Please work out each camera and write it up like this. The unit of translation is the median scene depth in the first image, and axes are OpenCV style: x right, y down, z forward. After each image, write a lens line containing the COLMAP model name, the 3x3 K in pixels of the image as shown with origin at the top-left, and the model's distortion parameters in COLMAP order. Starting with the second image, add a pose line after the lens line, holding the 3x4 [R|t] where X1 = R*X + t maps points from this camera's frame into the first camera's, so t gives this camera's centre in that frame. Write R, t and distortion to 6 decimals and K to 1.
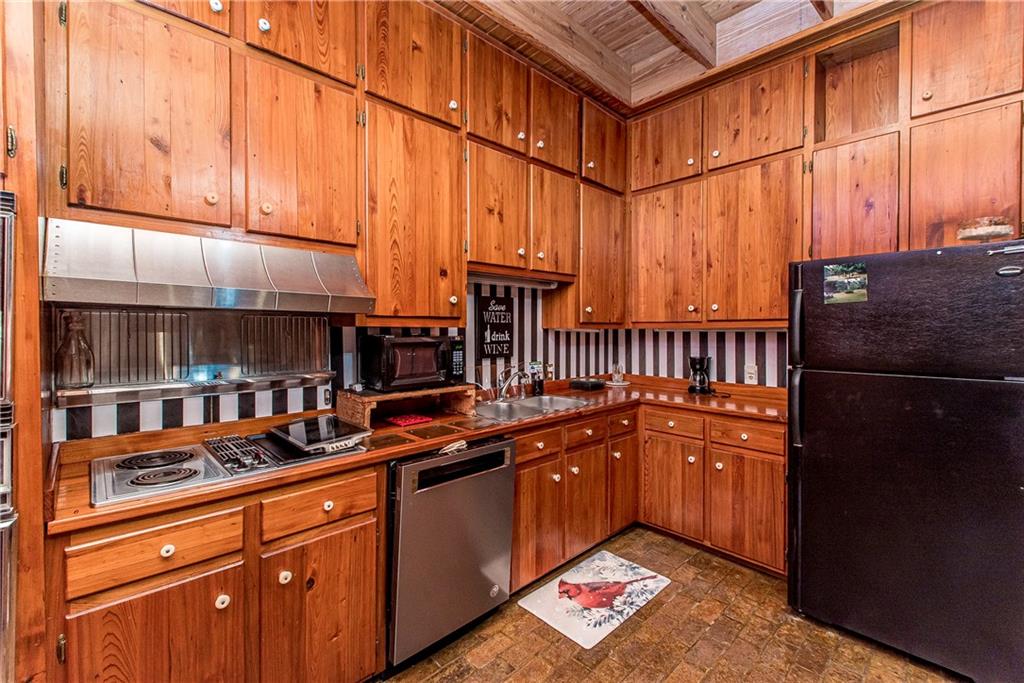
lens RADIAL K [[442.0, 0, 506.8], [0, 442.0, 335.3], [0, 0, 1]] dist [-0.002774, -0.001293]
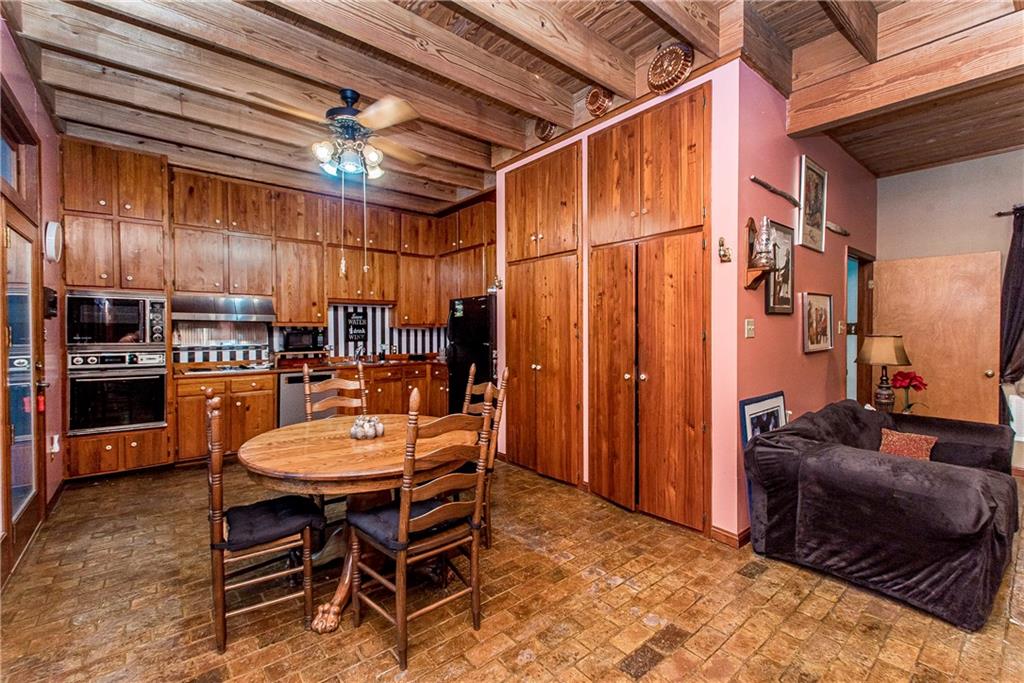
lens RADIAL K [[442.0, 0, 517.4], [0, 442.0, 339.9], [0, 0, 1]] dist [-0.002774, -0.001293]
pose [[0.998046, -0.001279, -0.062478, 0.948833], [0.001879, 0.999953, 0.009549, 0.028465], [0.062463, -0.009647, 0.998001, -1.142368]]
